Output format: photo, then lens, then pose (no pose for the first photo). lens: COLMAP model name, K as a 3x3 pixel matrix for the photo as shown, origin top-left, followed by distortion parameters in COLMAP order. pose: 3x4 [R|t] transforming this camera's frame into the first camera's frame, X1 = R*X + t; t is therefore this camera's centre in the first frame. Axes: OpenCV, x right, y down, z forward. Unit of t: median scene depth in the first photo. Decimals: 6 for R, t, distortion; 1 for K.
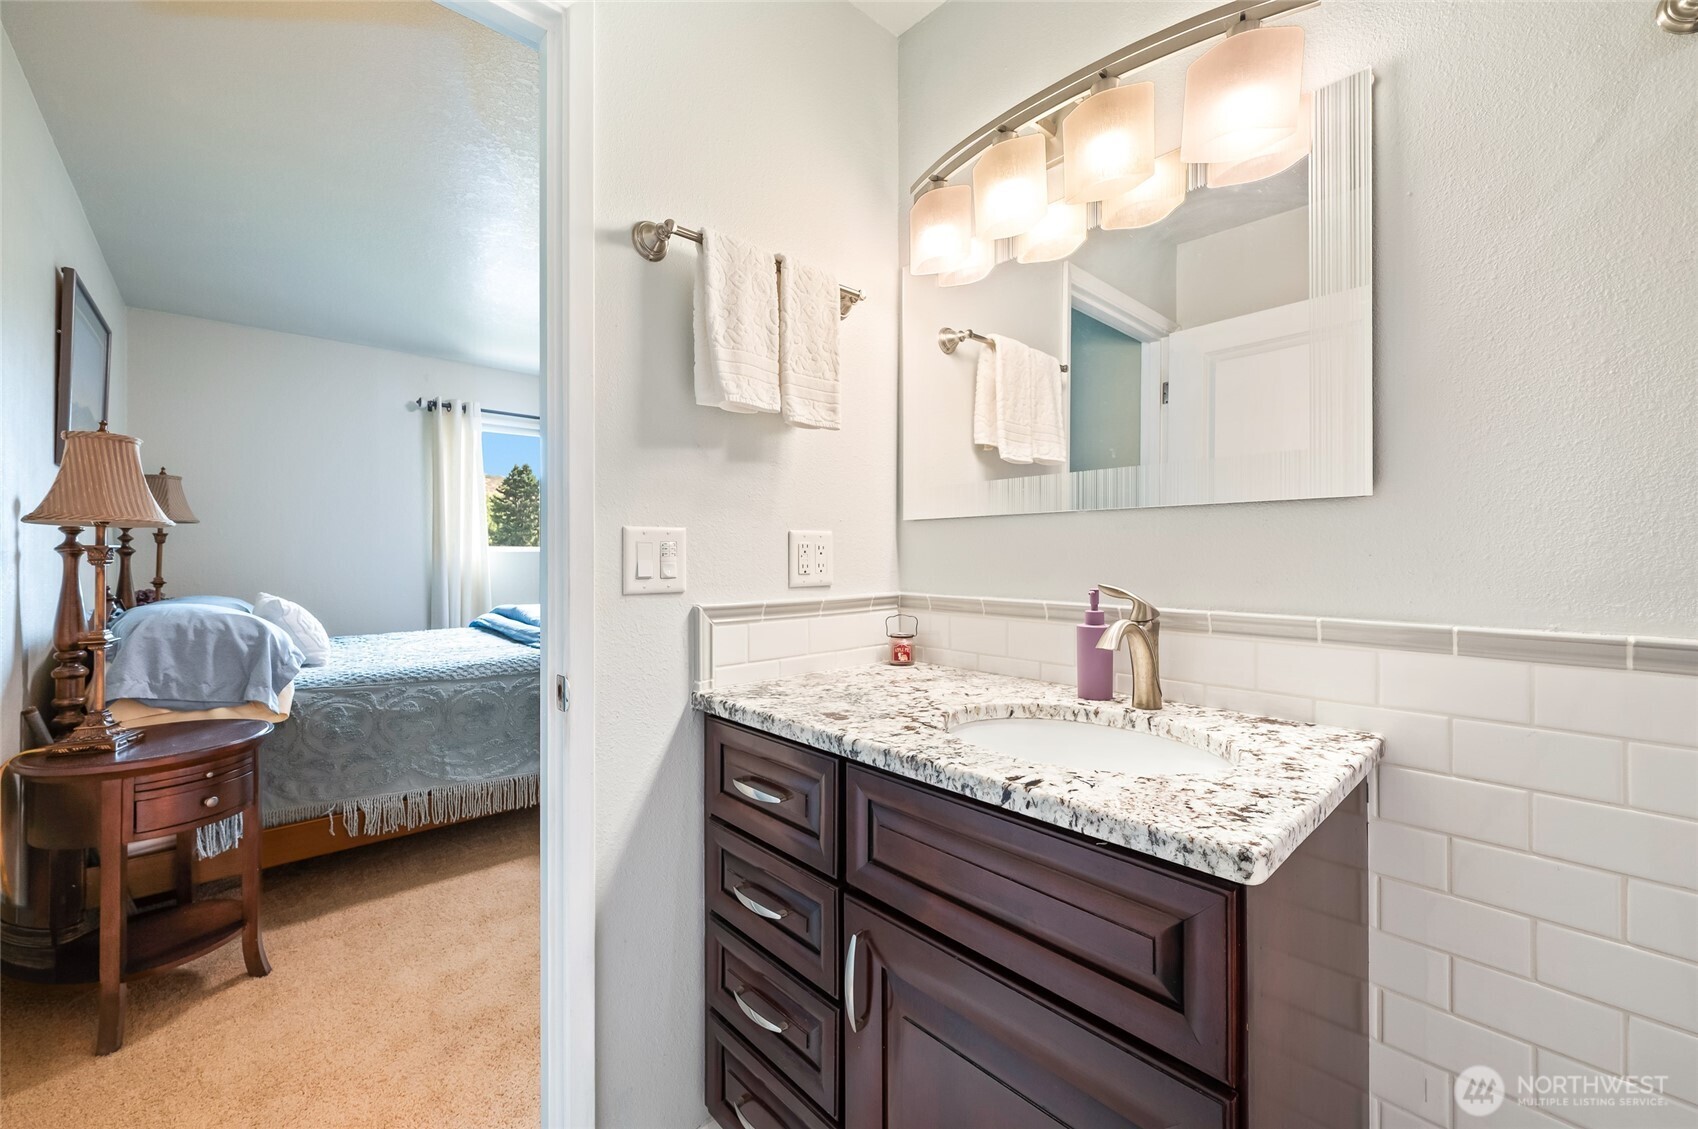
lens RADIAL K [[675.4, 0, 857.2], [0, 675.4, 549.5], [0, 0, 1]] dist [-0.002041, 0.000897]
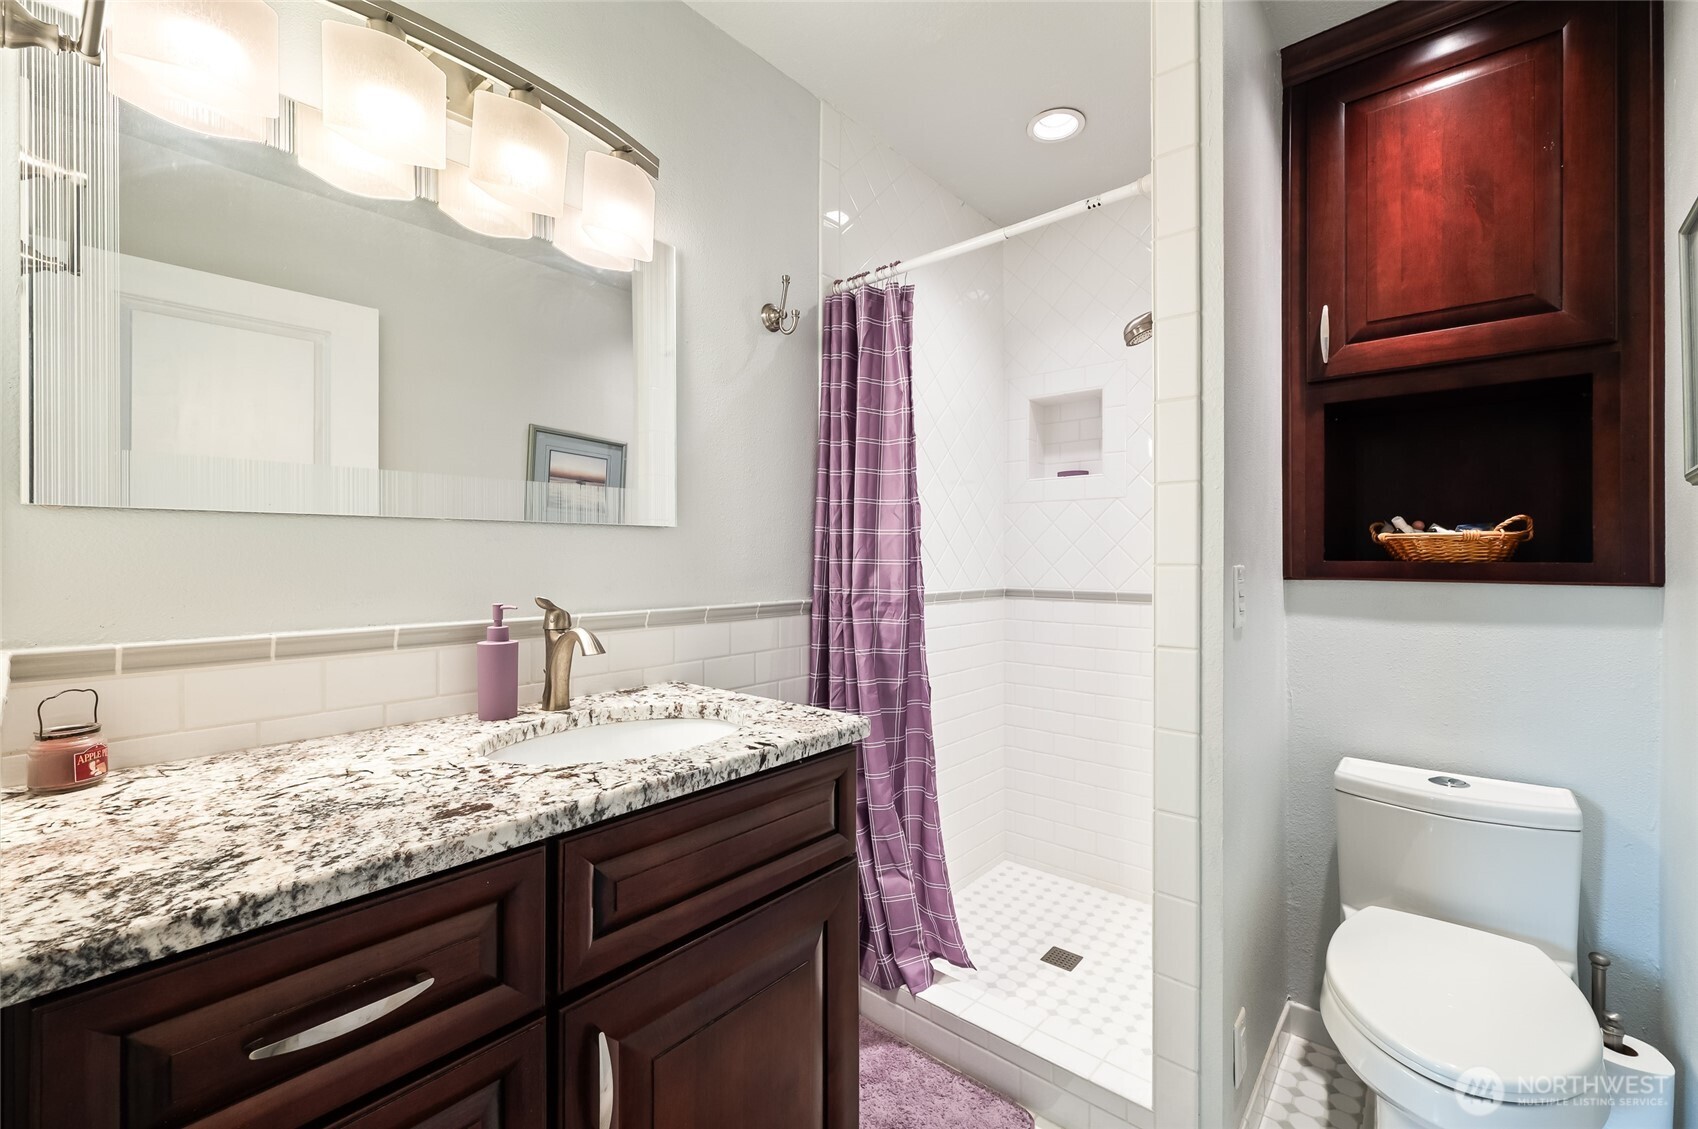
lens RADIAL K [[675.4, 0, 857.1], [0, 675.4, 562.2], [0, 0, 1]] dist [-0.002041, 0.000897]
pose [[-0.087100, -0.005714, 0.996183, -0.833062], [-0.000229, 0.999984, 0.005716, -0.007162], [-0.996200, 0.000270, -0.087100, 0.750596]]
